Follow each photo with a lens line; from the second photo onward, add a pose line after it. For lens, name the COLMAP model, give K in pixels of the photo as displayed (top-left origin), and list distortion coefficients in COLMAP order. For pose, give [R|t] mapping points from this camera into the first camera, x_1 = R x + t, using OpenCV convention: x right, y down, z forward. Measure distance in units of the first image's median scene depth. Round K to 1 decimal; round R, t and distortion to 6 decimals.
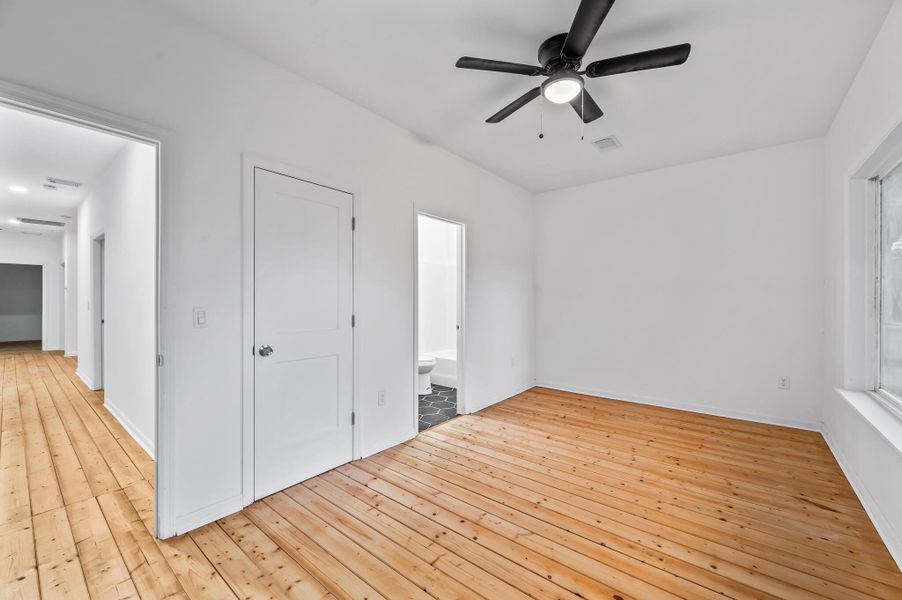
lens RADIAL K [[358.2, 0, 446.3], [0, 358.2, 300.2], [0, 0, 1]] dist [0.000028, -0.000158]
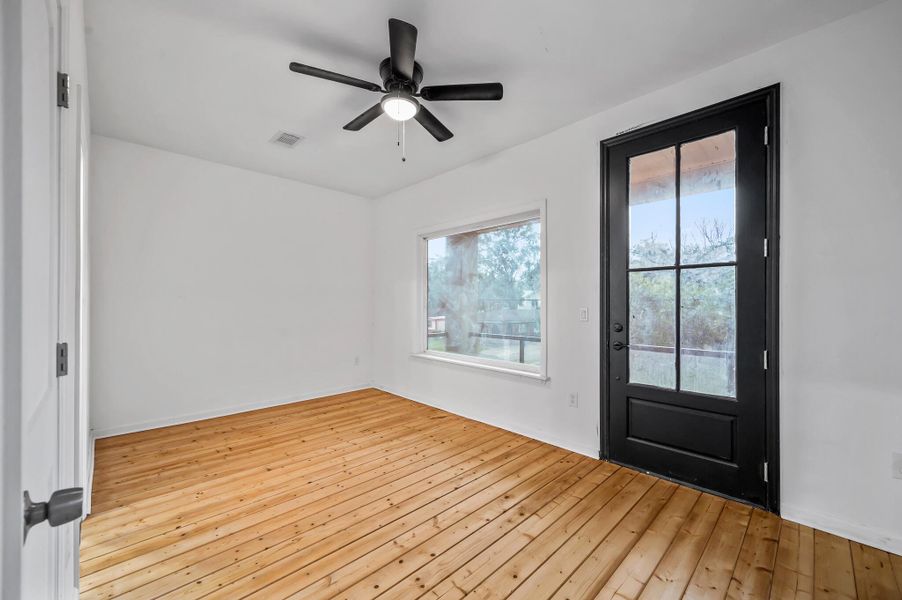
lens RADIAL K [[358.2, 0, 456.9], [0, 358.2, 302.3], [0, 0, 1]] dist [0.000028, -0.000158]
pose [[0.106994, 0.002997, 0.994255, -0.526946], [-0.000410, 0.999996, -0.002970, 0.000235], [-0.994260, -0.000090, 0.106995, 0.515275]]
